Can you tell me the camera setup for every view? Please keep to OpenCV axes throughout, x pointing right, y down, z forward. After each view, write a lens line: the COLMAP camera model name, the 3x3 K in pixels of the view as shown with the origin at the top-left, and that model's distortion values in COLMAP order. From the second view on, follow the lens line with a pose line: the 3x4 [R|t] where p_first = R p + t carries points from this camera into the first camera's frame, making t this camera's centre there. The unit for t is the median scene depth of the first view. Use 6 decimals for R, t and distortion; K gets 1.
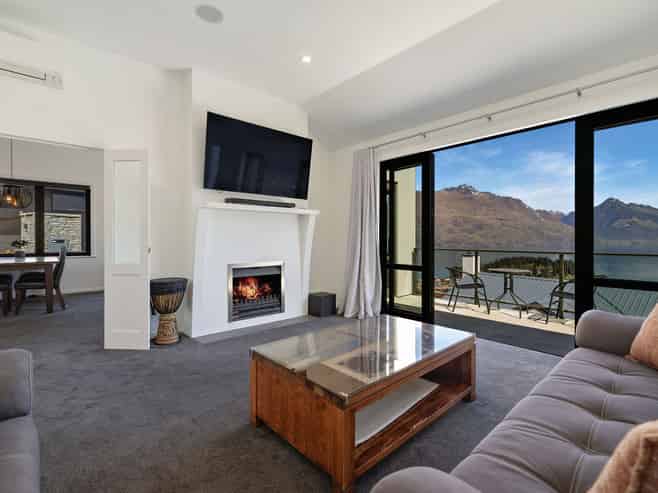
lens RADIAL K [[313.4, 0, 329.0], [0, 313.4, 246.5], [0, 0, 1]] dist [-0.000441, 0.000192]
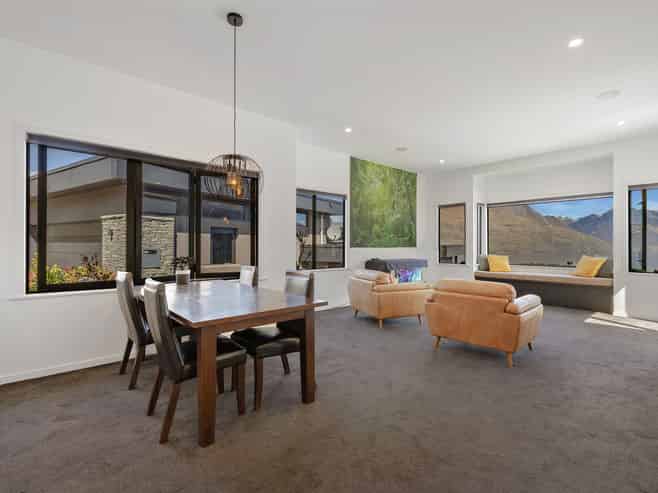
lens RADIAL K [[313.4, 0, 329.0], [0, 313.4, 246.5], [0, 0, 1]] dist [-0.000441, 0.000192]
pose [[0.999919, 0.001826, -0.012630, -0.172415], [-0.002060, 0.999826, -0.018532, -0.006820], [0.012594, 0.018557, 0.999748, 0.096698]]
